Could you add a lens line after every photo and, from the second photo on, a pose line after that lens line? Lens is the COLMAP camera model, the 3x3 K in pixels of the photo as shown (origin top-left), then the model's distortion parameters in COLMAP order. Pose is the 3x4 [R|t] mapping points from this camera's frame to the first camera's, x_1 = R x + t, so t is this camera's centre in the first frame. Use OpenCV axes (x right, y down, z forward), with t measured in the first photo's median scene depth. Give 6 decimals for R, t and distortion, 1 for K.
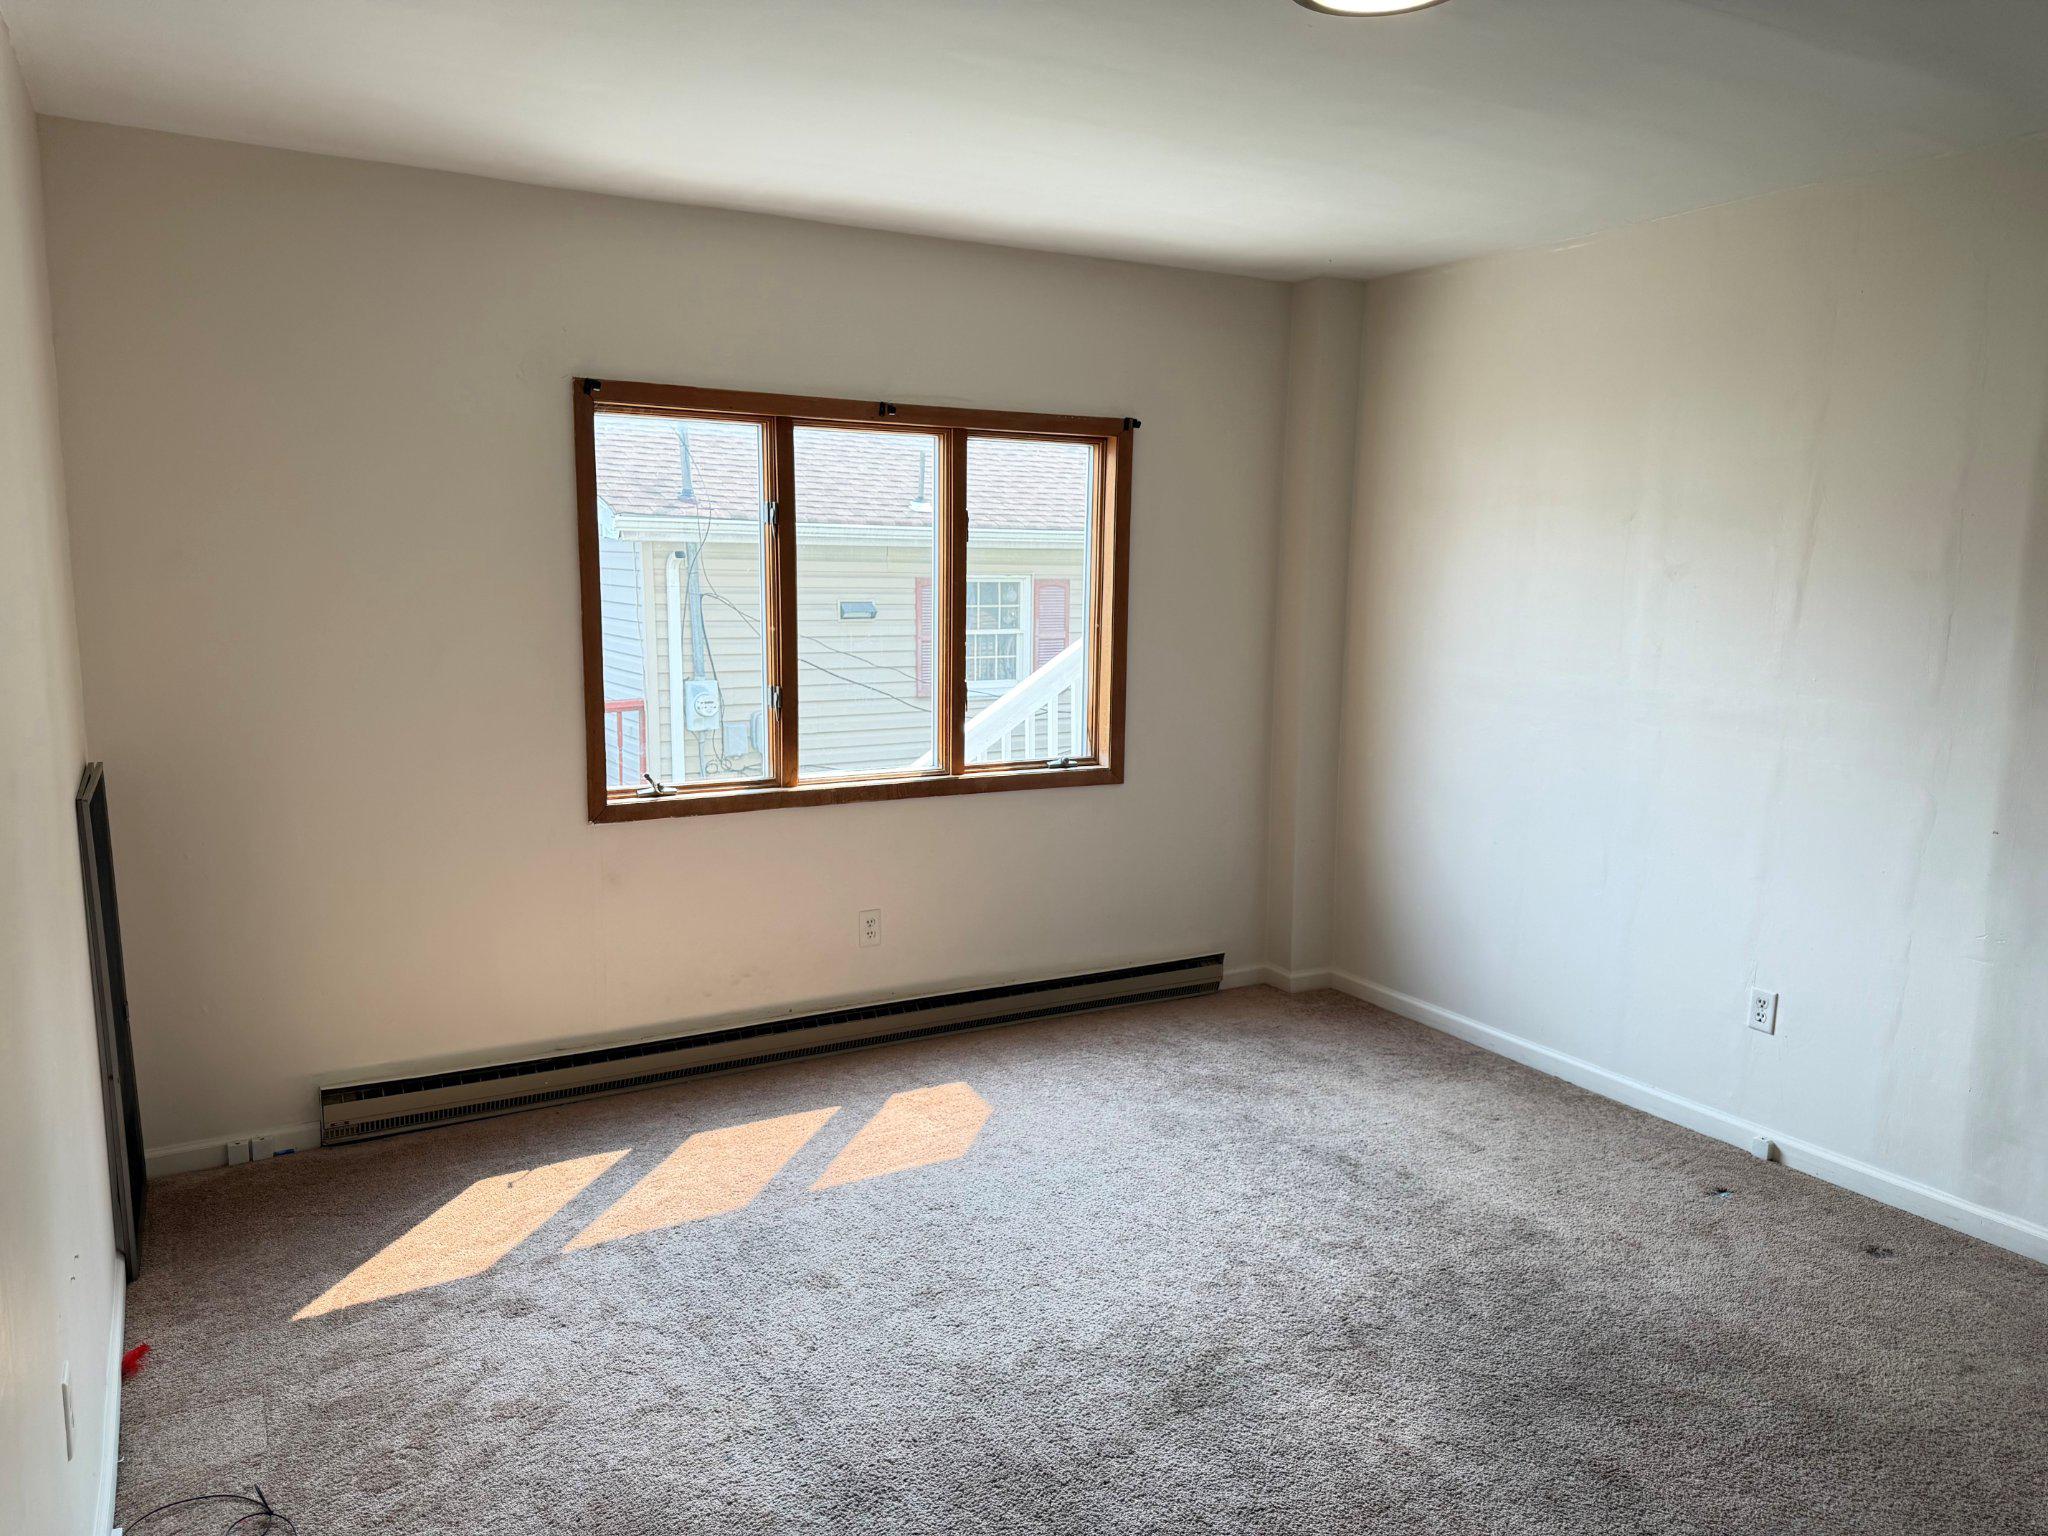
lens RADIAL K [[1448.3, 0, 1028.5], [0, 1448.3, 767.5], [0, 0, 1]] dist [-0.002732, -0.002726]
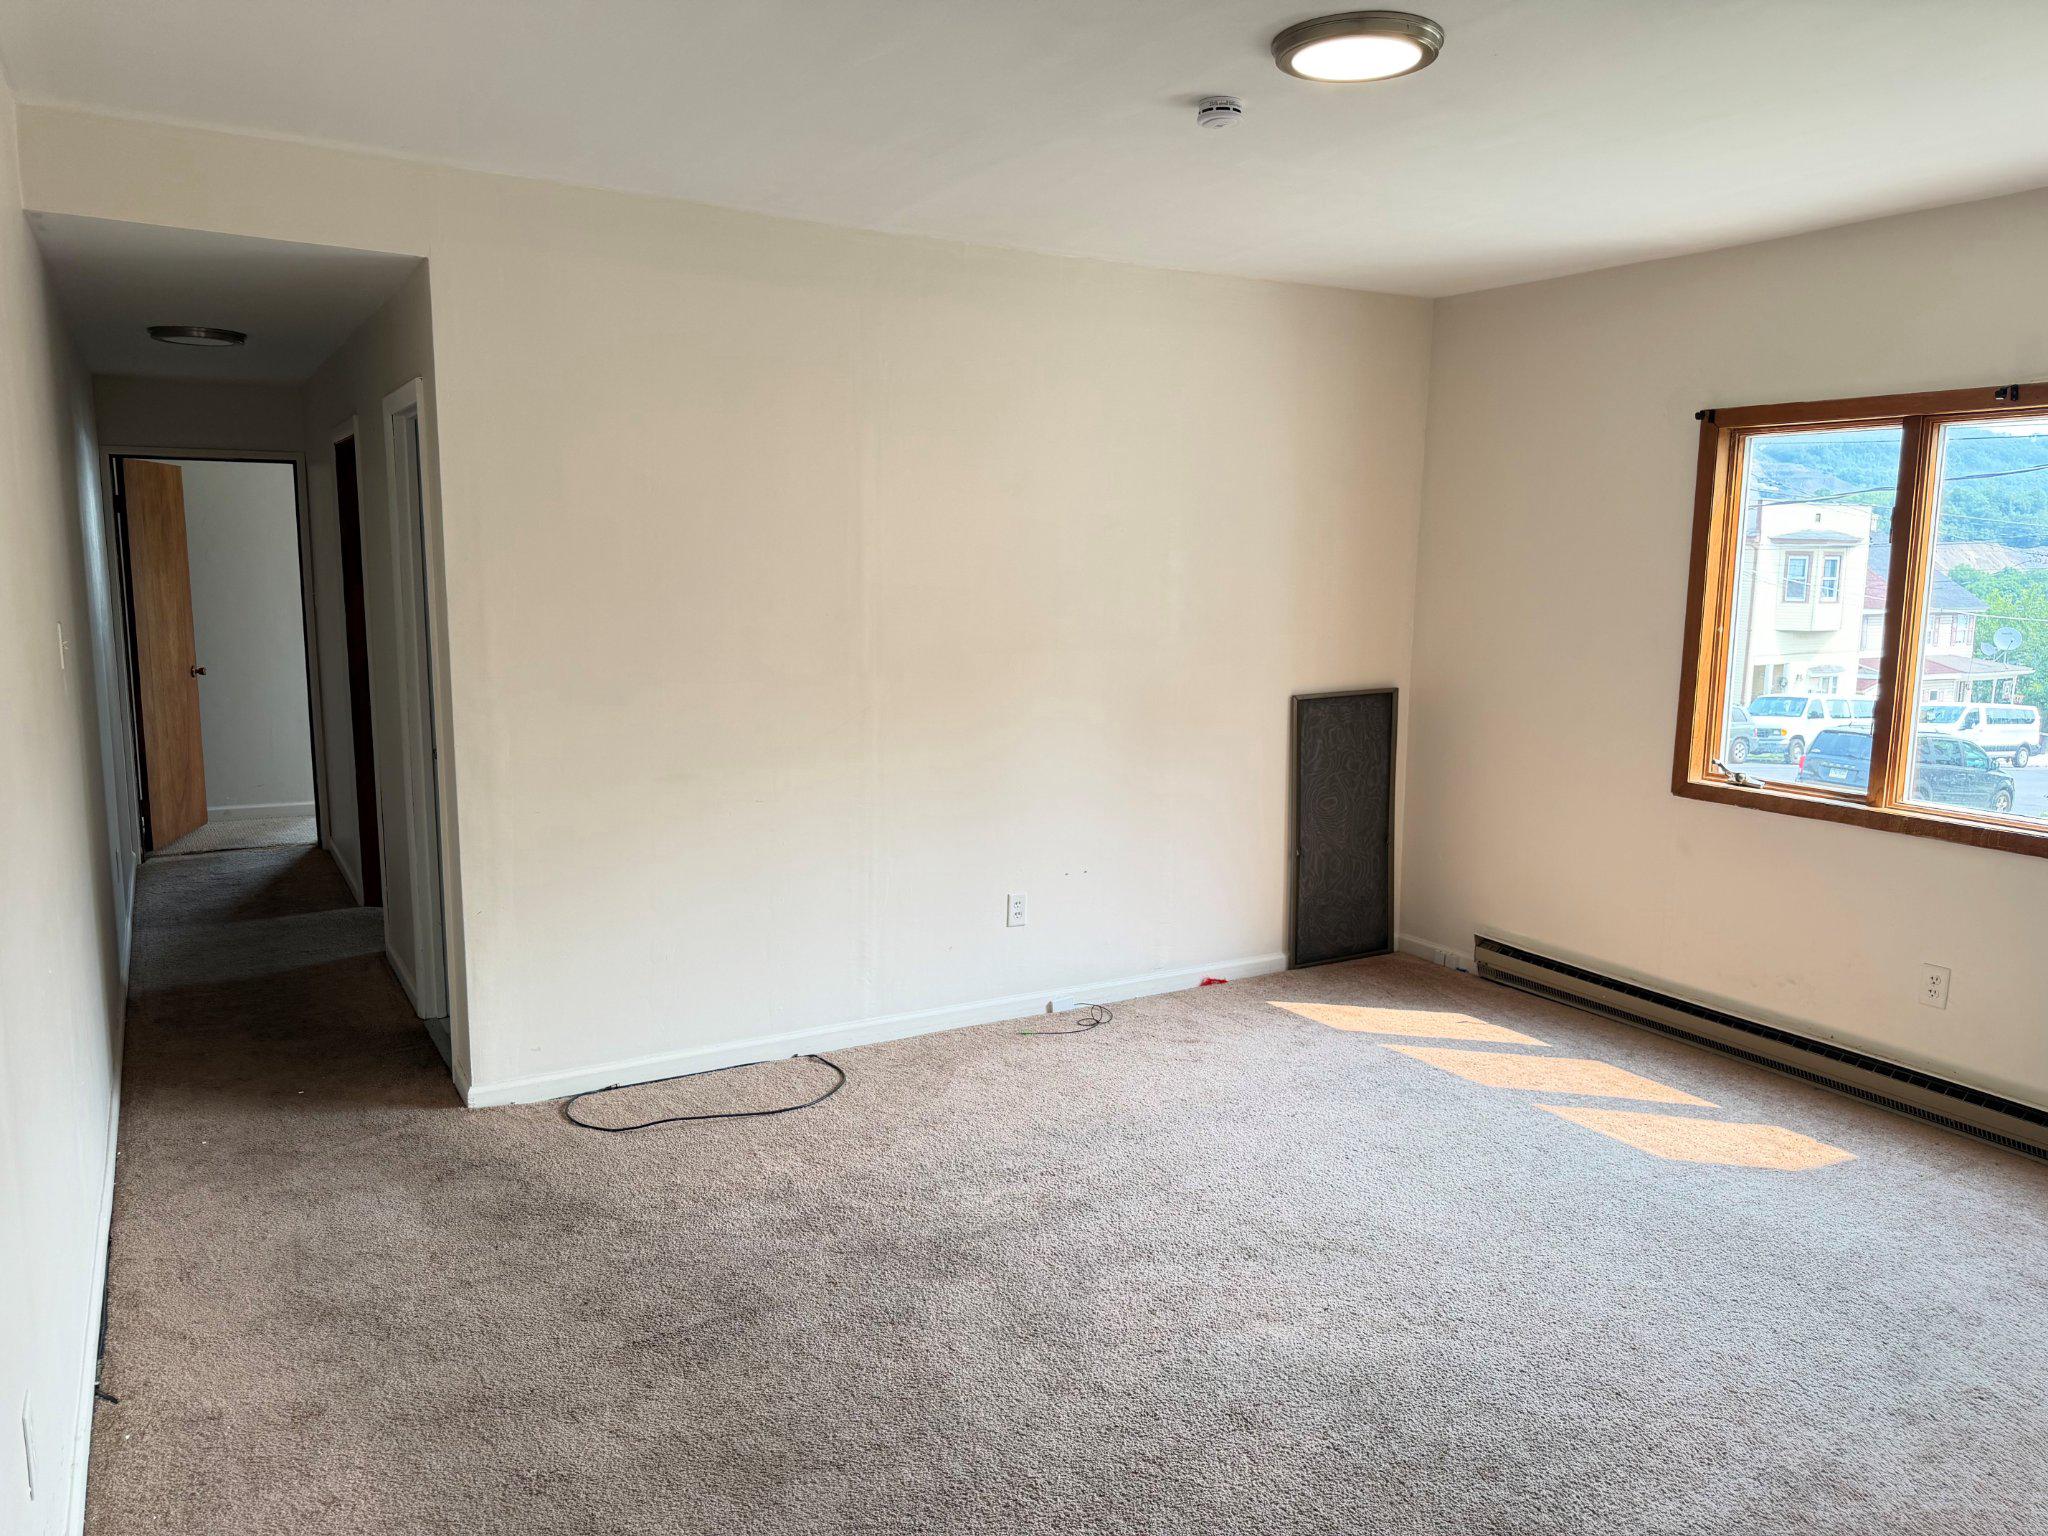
lens RADIAL K [[1448.3, 0, 1025.9], [0, 1448.3, 771.2], [0, 0, 1]] dist [-0.002732, -0.002726]
pose [[-0.020711, 0.130812, -0.991191, 0.863702], [-0.160591, 0.978095, 0.132439, -0.050596], [0.986804, 0.161919, 0.000750, 0.496134]]
